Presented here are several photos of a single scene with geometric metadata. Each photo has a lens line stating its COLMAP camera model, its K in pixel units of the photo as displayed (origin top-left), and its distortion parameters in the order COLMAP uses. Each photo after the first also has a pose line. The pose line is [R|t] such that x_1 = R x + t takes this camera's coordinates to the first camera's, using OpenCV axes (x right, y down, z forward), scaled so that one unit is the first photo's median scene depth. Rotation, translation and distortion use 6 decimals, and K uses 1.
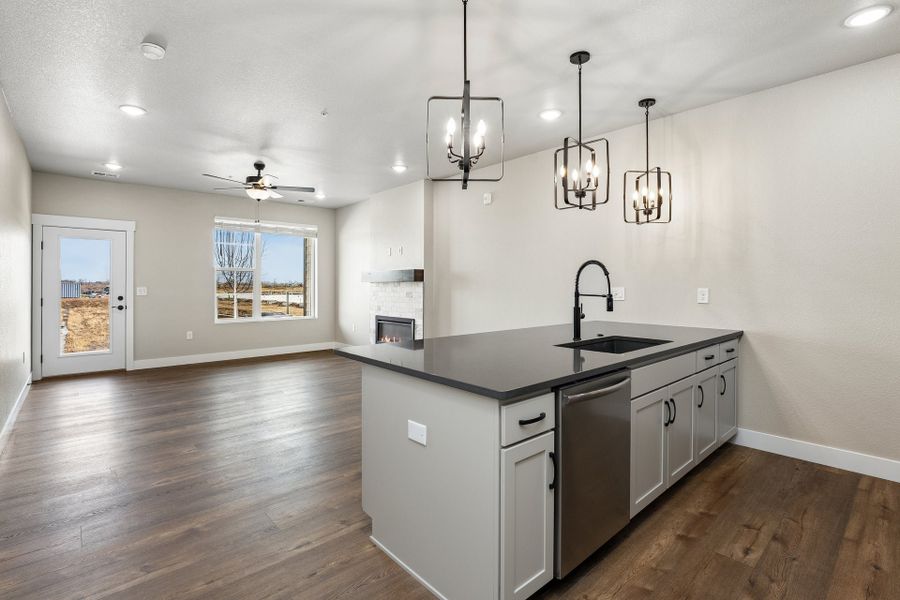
lens RADIAL K [[434.3, 0, 453.4], [0, 434.3, 283.8], [0, 0, 1]] dist [-0.010688, -0.001324]
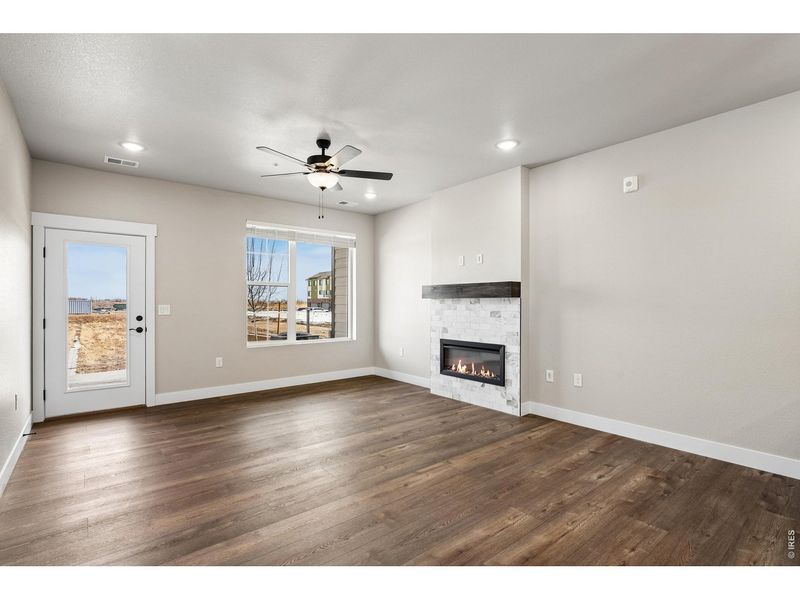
lens RADIAL K [[388.4, 0, 399.9], [0, 388.4, 301.5], [0, 0, 1]] dist [-0.010898, -0.000574]
pose [[0.999215, -0.001516, -0.039596, -0.247941], [0.001611, 0.999996, 0.002350, 0.000610], [0.039593, -0.002412, 0.999213, 0.286870]]
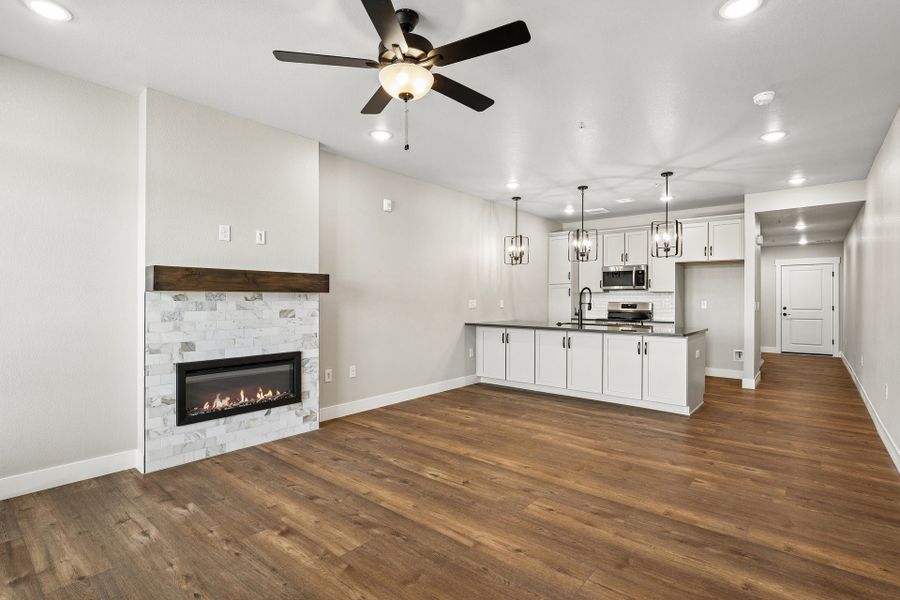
lens RADIAL K [[434.3, 0, 450.2], [0, 434.3, 303.4], [0, 0, 1]] dist [-0.010688, -0.001324]
pose [[-0.149378, -0.012353, 0.988703, -0.738633], [-0.005863, 0.999915, 0.011608, 0.002640], [-0.988763, -0.004063, -0.149438, 0.861965]]
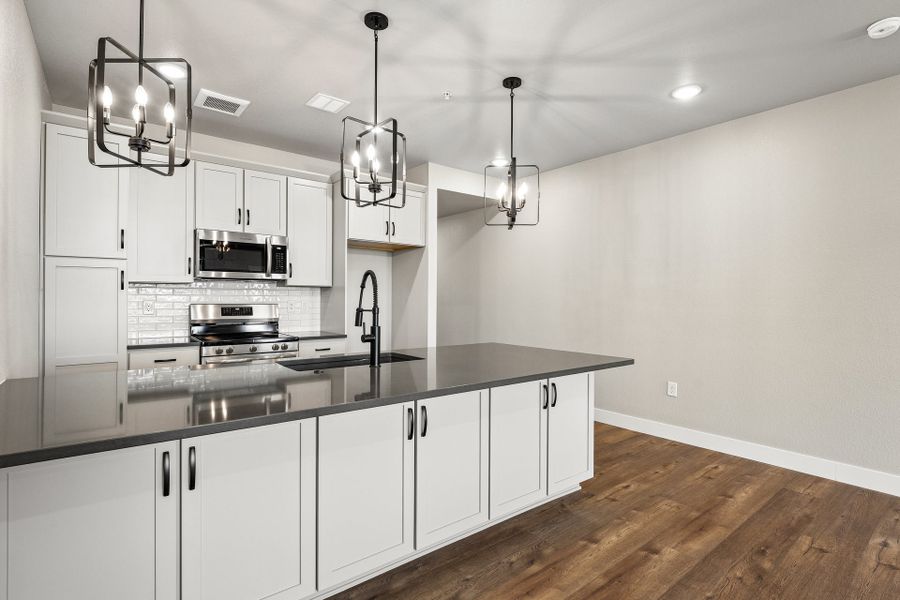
lens RADIAL K [[434.3, 0, 449.8], [0, 434.3, 294.6], [0, 0, 1]] dist [-0.010688, -0.001324]
pose [[-0.999030, -0.005430, 0.043709, 0.037020], [-0.005834, 0.999941, -0.009132, 0.001251], [-0.043657, -0.009378, -0.999003, 0.809246]]
